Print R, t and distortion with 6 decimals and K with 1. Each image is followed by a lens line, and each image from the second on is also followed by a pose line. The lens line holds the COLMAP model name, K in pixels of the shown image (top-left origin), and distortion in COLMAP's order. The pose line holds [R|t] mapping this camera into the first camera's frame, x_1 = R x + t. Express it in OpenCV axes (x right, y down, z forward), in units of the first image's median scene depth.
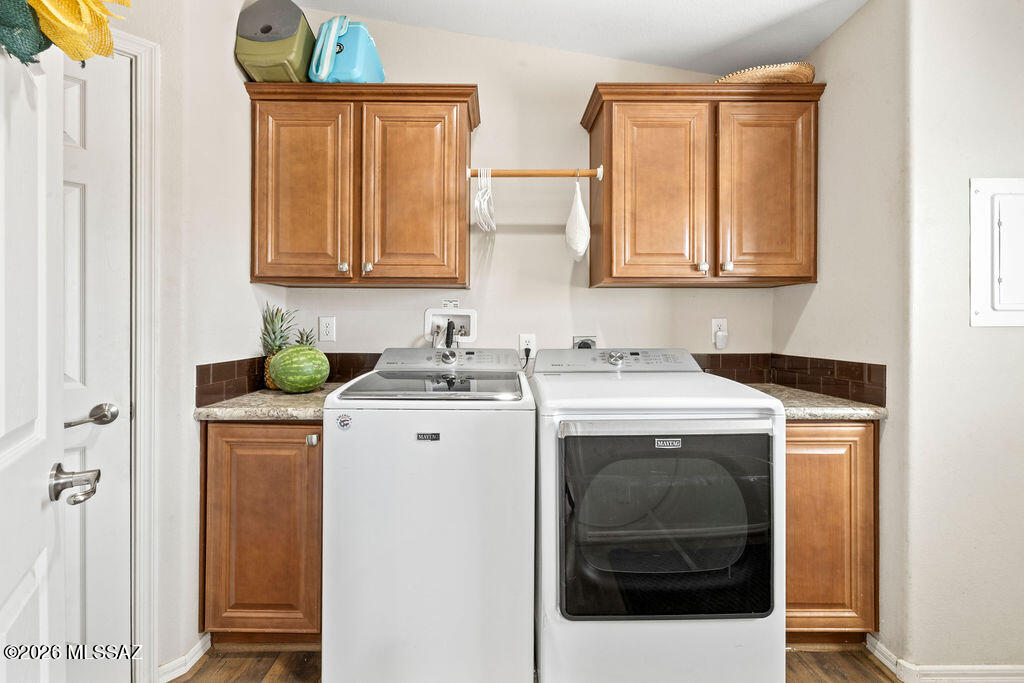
lens RADIAL K [[444.1, 0, 507.5], [0, 444.1, 327.8], [0, 0, 1]] dist [0.011100, -0.000279]
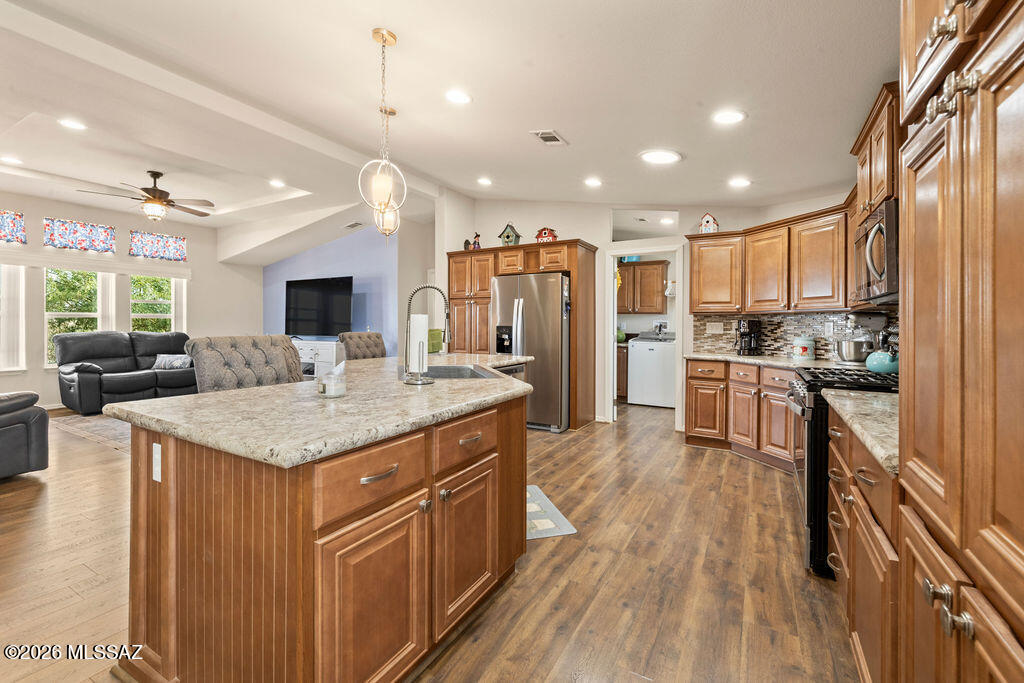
lens RADIAL K [[444.1, 0, 507.5], [0, 444.1, 327.8], [0, 0, 1]] dist [0.011100, -0.000279]
pose [[0.859301, 0.004560, -0.511450, 0.651626], [-0.002703, 0.999987, 0.004375, 0.002741], [0.511463, -0.002377, 0.859302, -2.702623]]
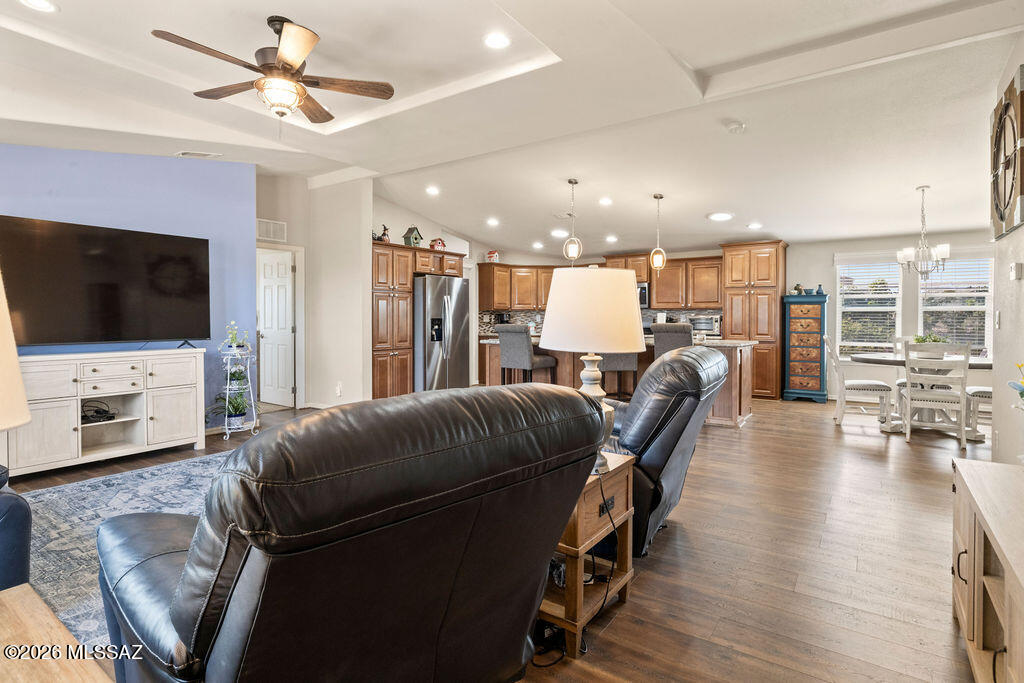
lens RADIAL K [[519.7, 0, 510.9], [0, 519.7, 320.0], [0, 0, 1]] dist [0.000166, 0.000003]
pose [[0.586248, -0.008707, 0.810085, -3.472742], [0.001431, 0.999952, 0.009712, -0.023200], [-0.810130, -0.004534, 0.586232, -2.989380]]
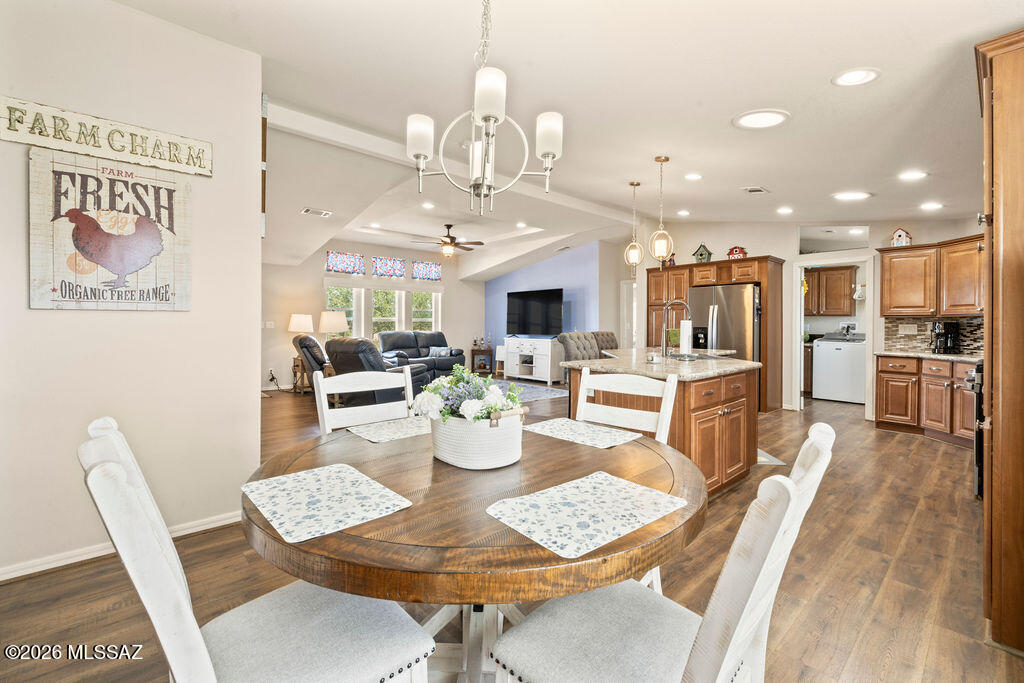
lens RADIAL K [[444.1, 0, 507.5], [0, 444.1, 327.8], [0, 0, 1]] dist [0.011100, -0.000279]
pose [[0.660240, 0.004679, -0.751040, 0.832010], [-0.003301, 0.999989, 0.003328, 0.001826], [0.751047, 0.000282, 0.660249, -3.742479]]
